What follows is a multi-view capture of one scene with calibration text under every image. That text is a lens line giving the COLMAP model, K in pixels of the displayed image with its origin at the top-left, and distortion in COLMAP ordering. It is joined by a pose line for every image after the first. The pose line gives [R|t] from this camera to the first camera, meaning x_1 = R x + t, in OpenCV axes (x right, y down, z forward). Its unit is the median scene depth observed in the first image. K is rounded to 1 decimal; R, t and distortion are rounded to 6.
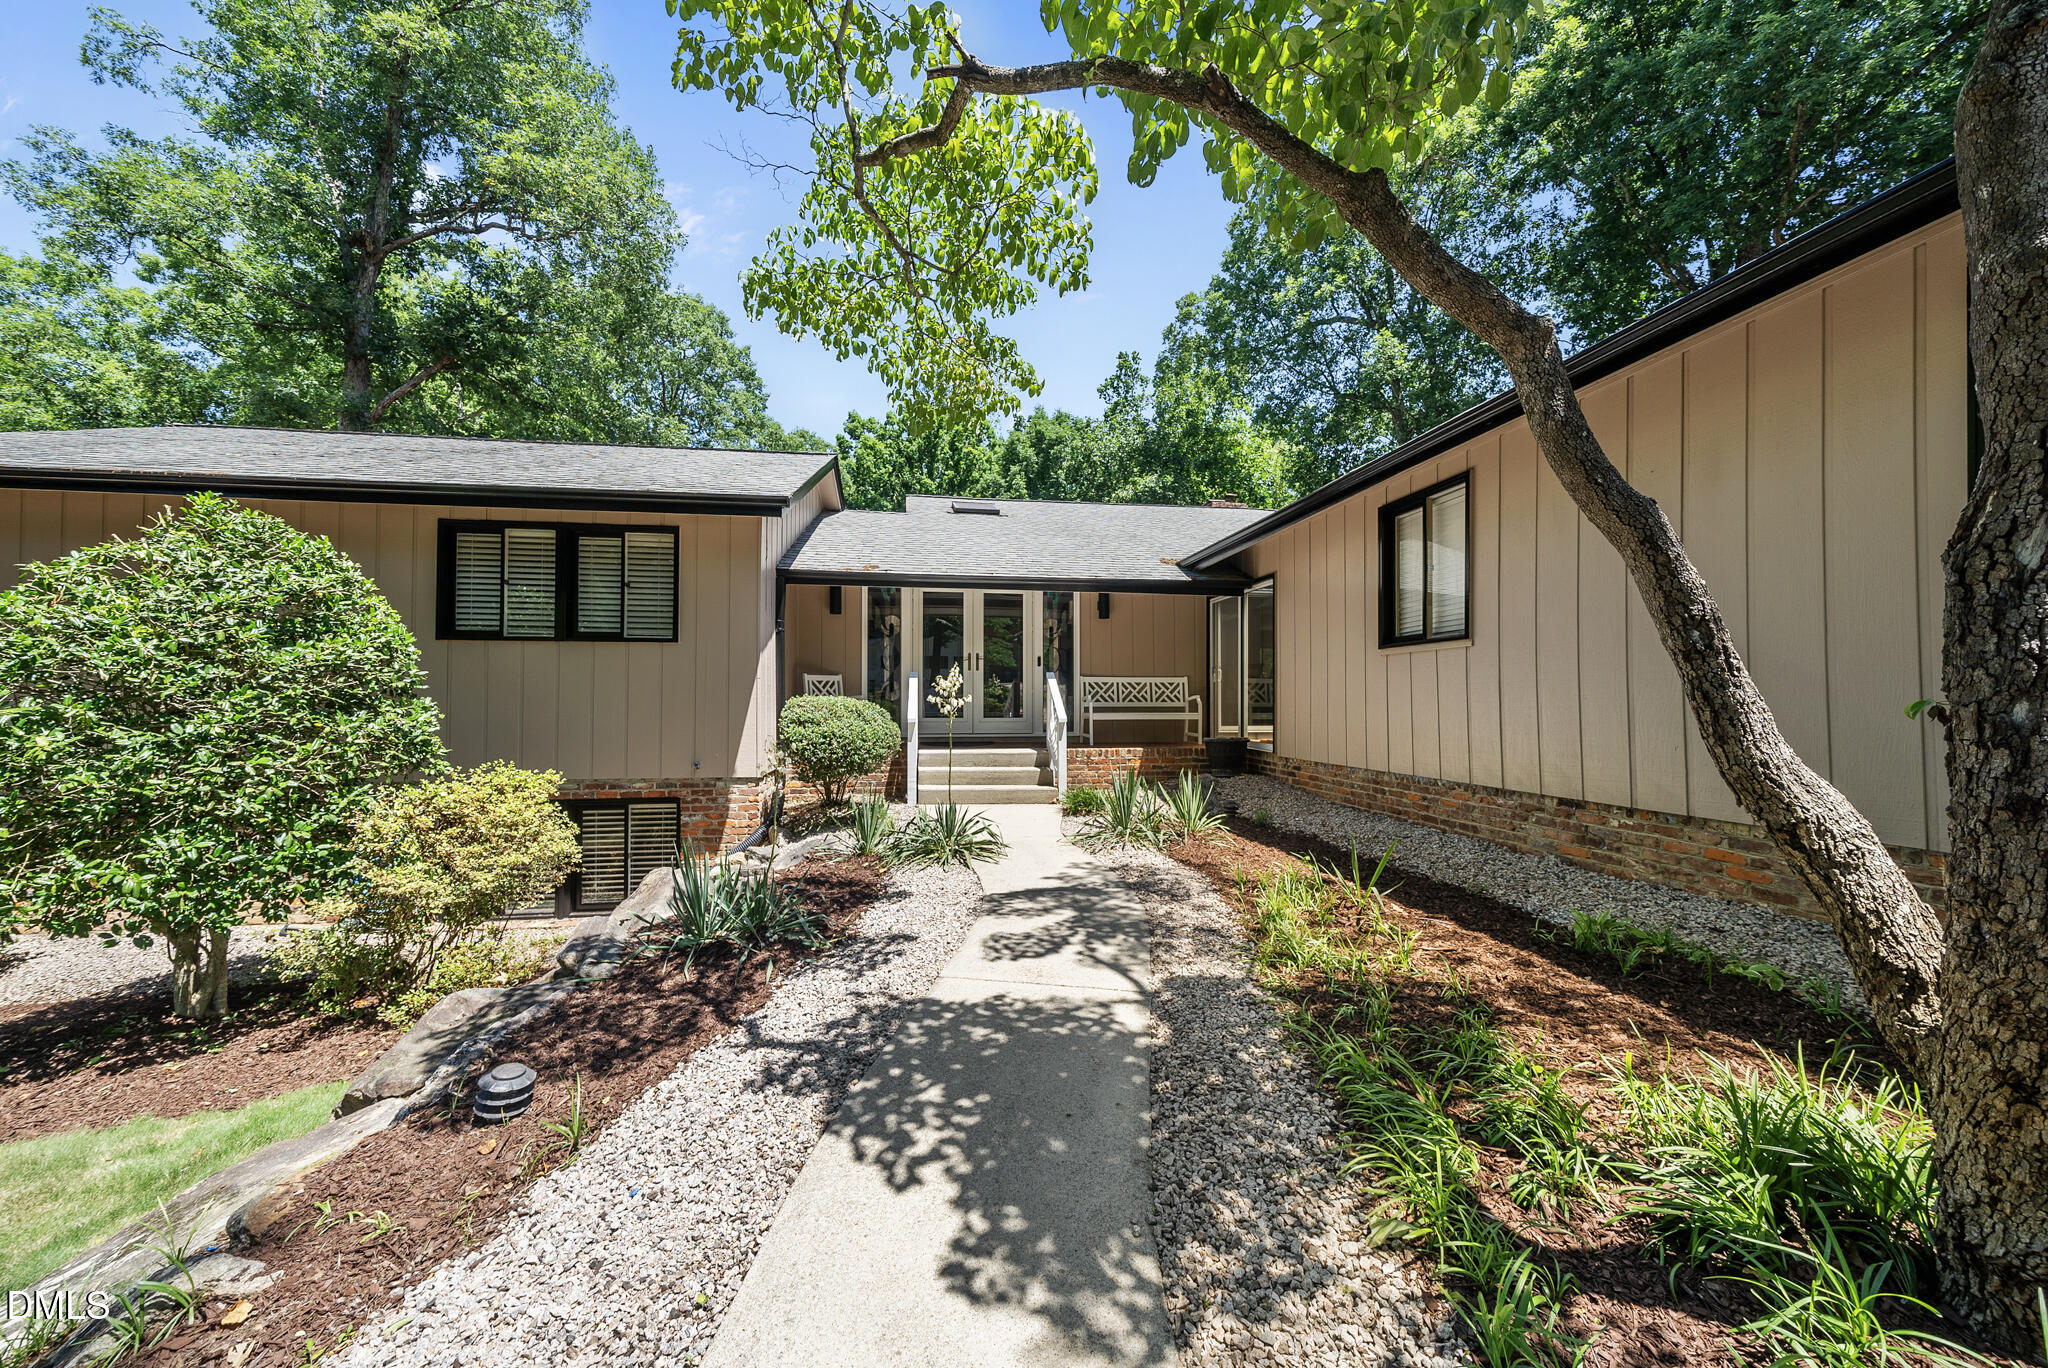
lens RADIAL K [[706.9, 0, 1031.0], [0, 706.9, 674.2], [0, 0, 1]] dist [-0.008666, 0.000714]
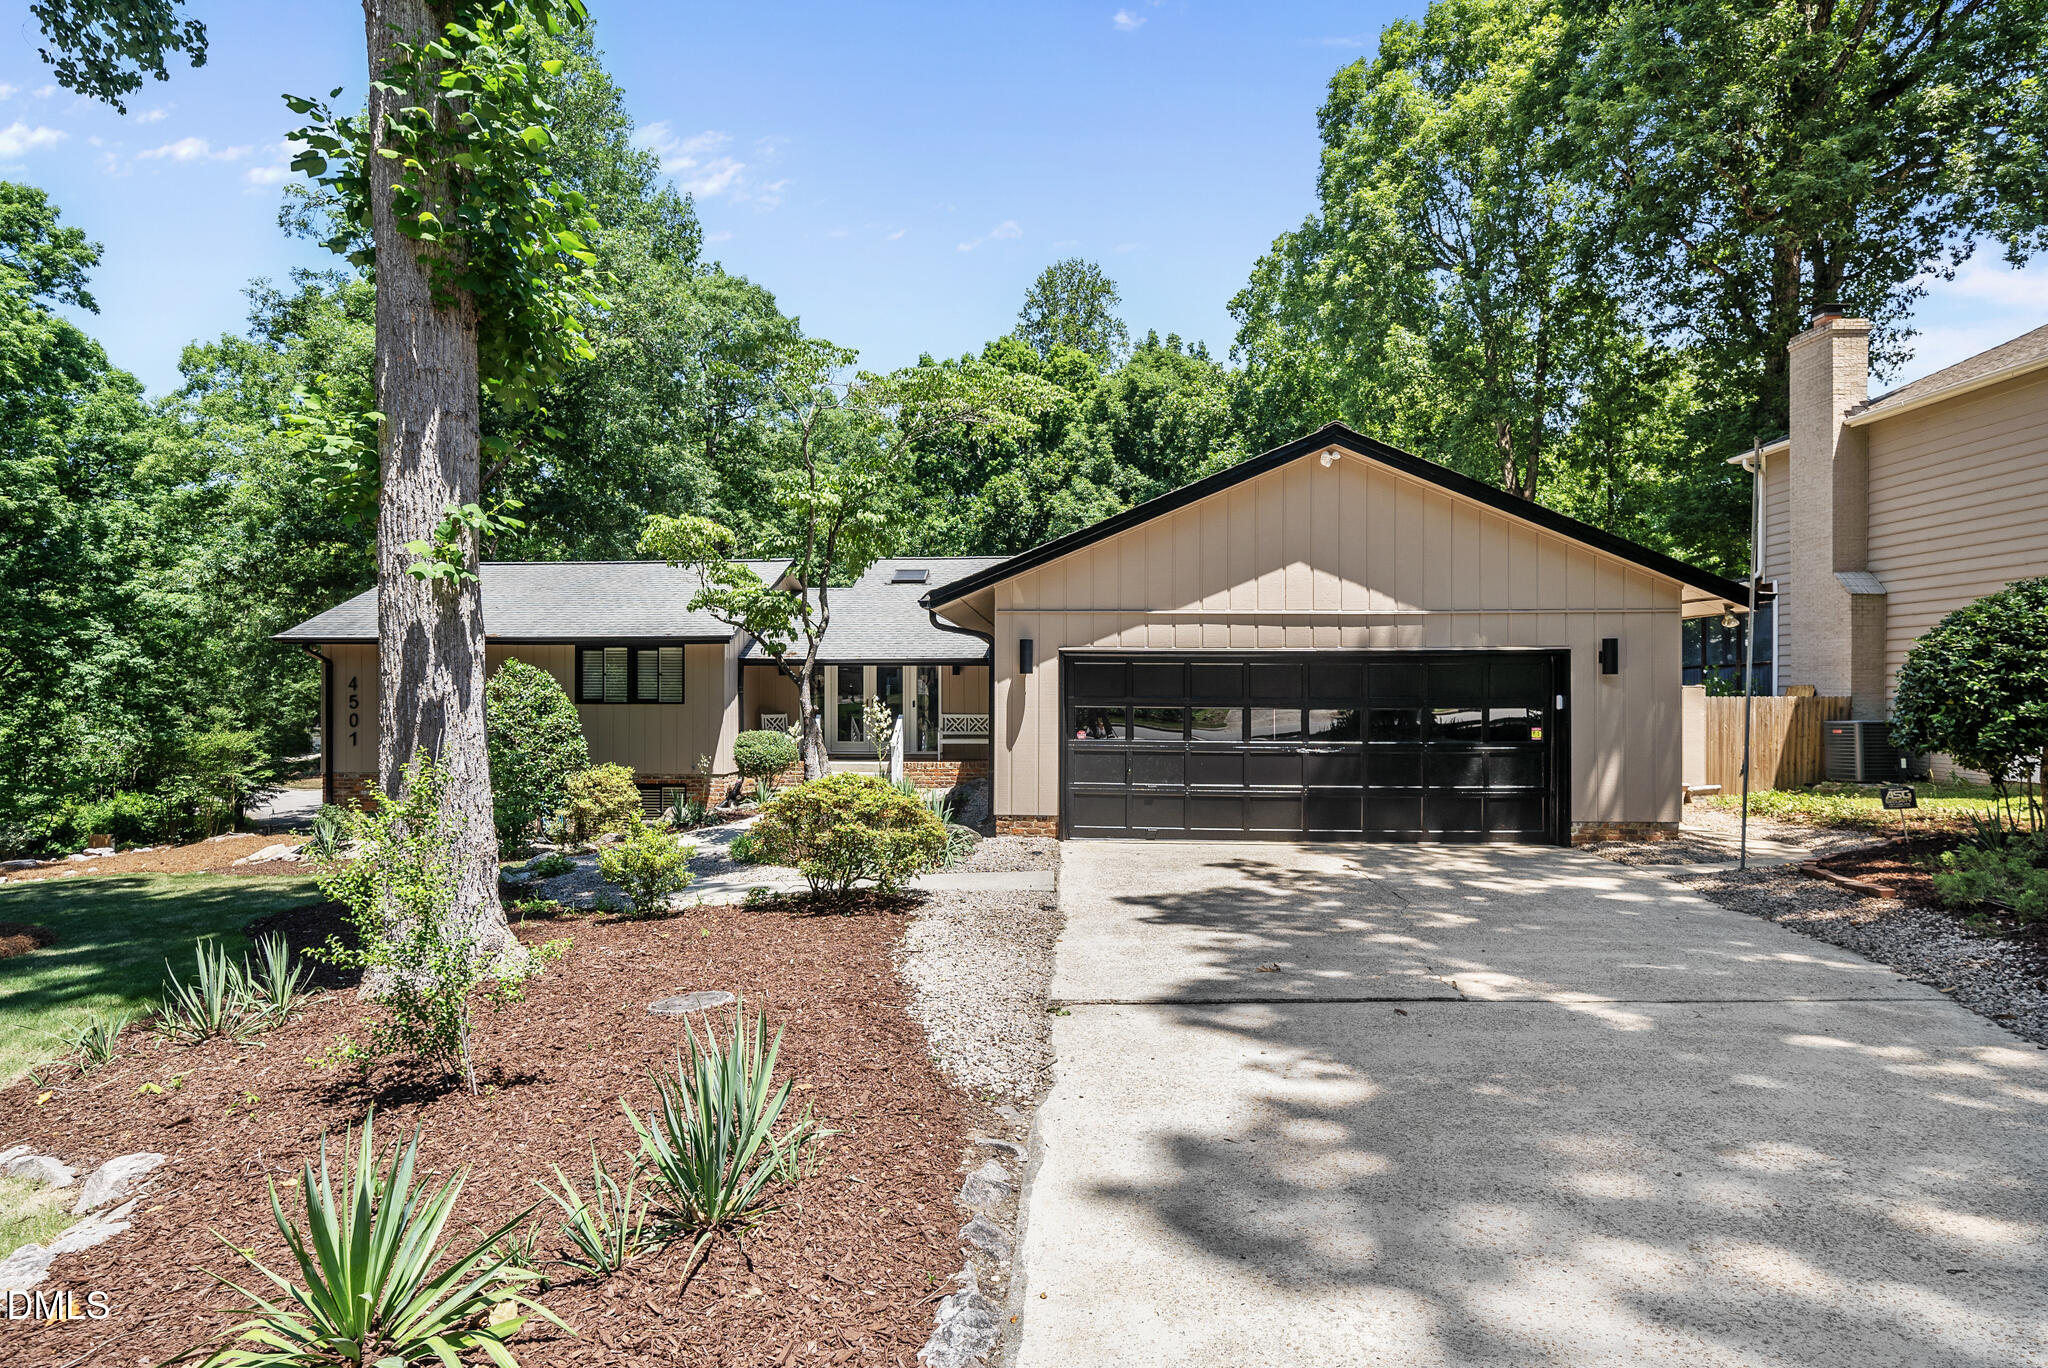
lens RADIAL K [[1069.4, 0, 1032.3], [0, 1069.4, 686.3], [0, 0, 1]] dist [-0.014333, -0.001695]
pose [[0.978597, 0.000125, -0.205784, 0.811979], [0.005937, 0.999566, 0.028842, -0.135136], [0.205699, -0.029446, 0.978172, -1.307668]]
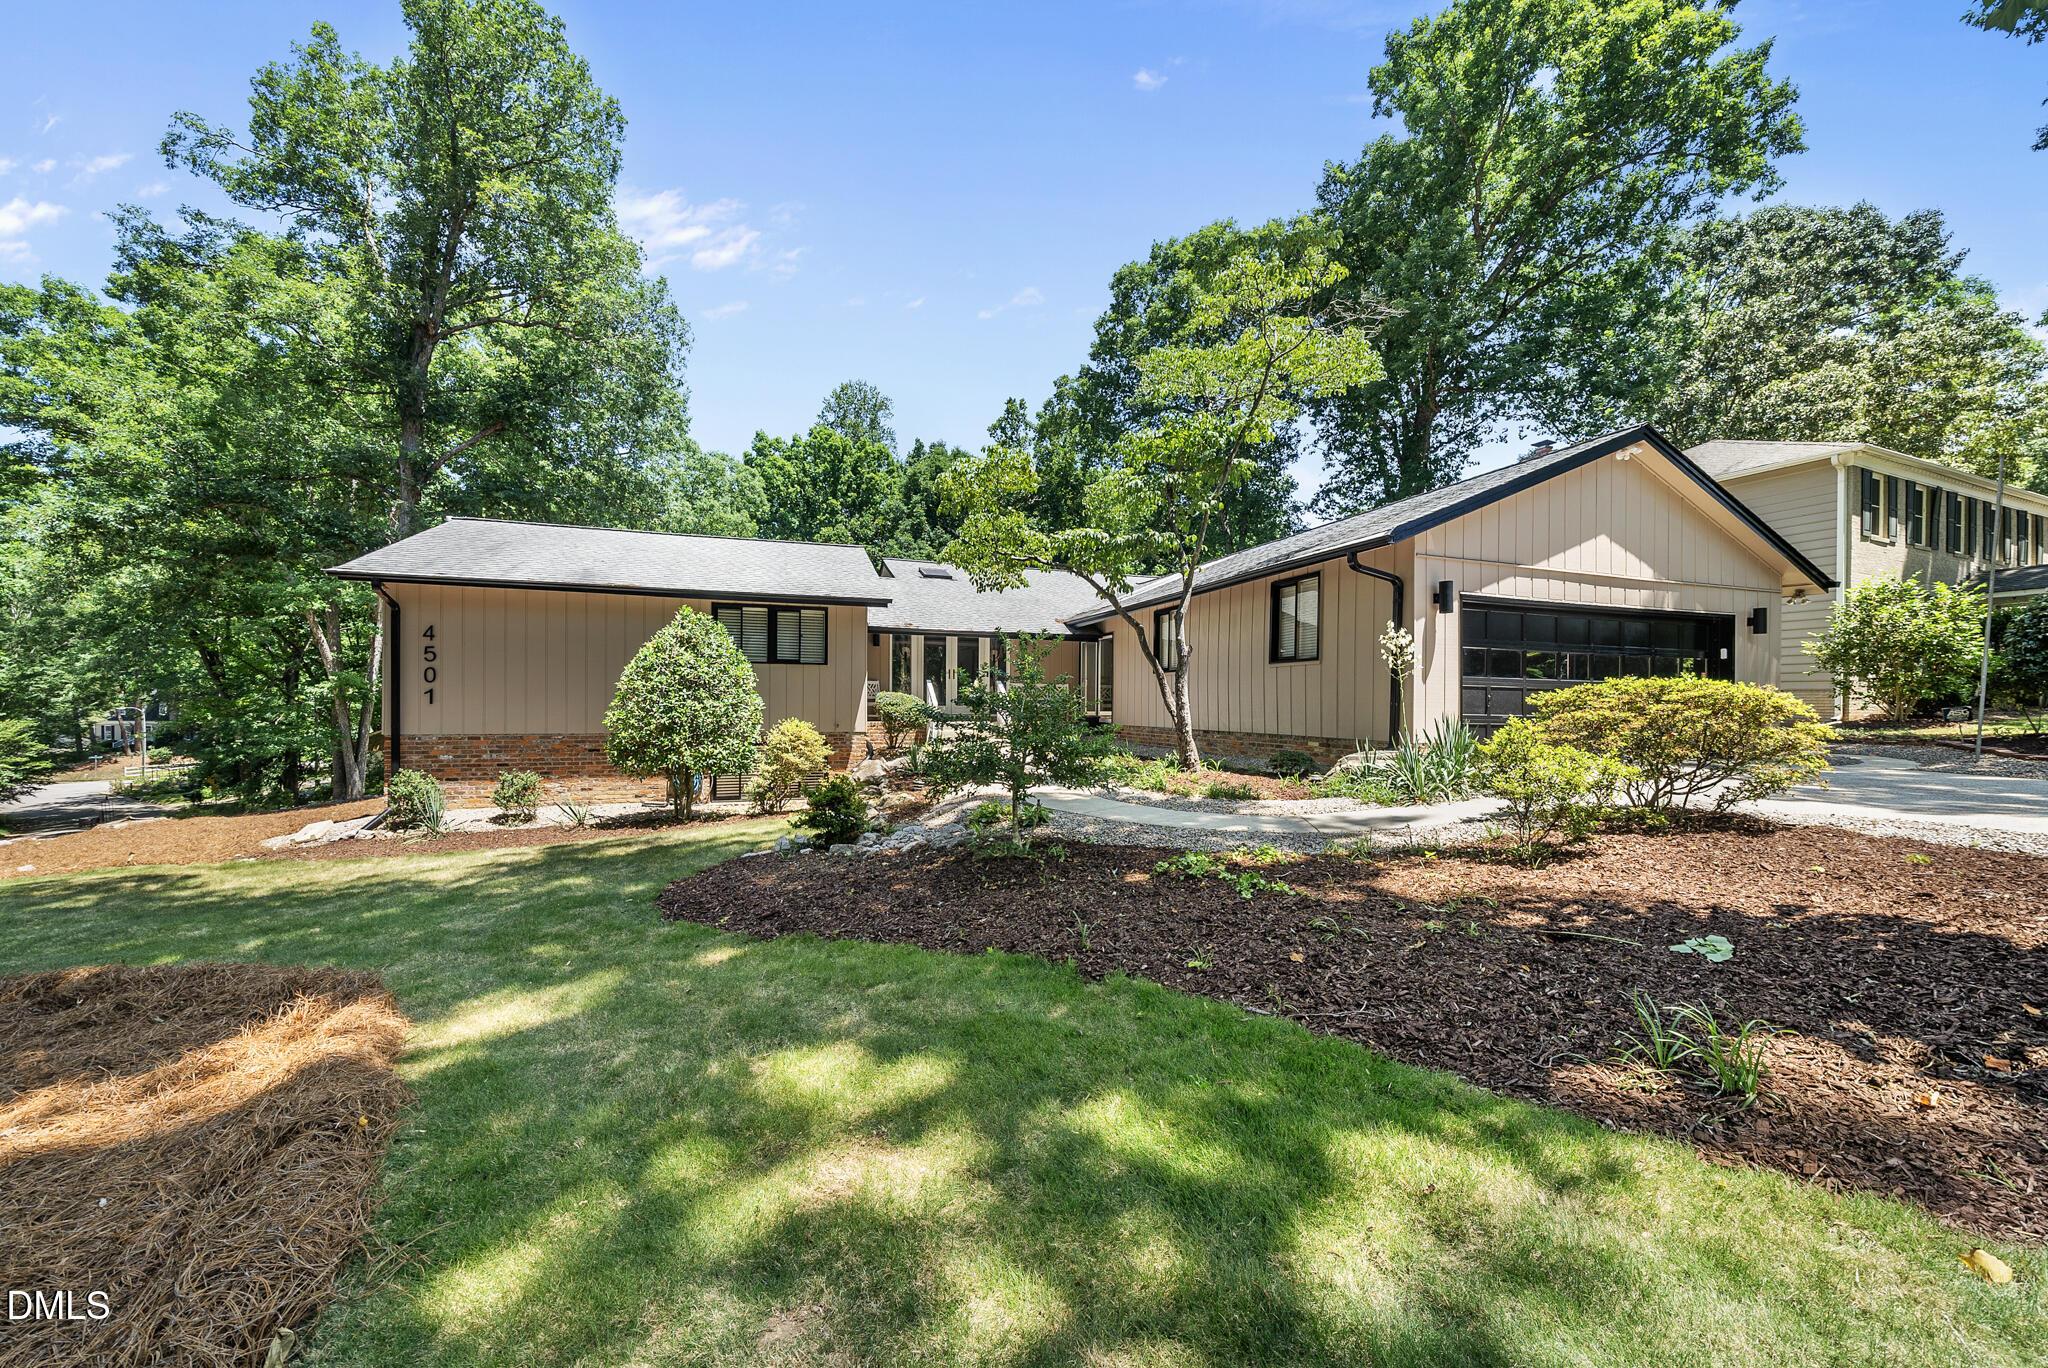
lens RADIAL K [[706.9, 0, 1020.6], [0, 706.9, 696.8], [0, 0, 1]] dist [-0.008666, 0.000714]
pose [[0.986230, 0.009460, 0.165108, -0.222263], [-0.013904, 0.999571, 0.025781, -0.011413], [-0.164793, -0.027722, 0.985939, -0.854174]]
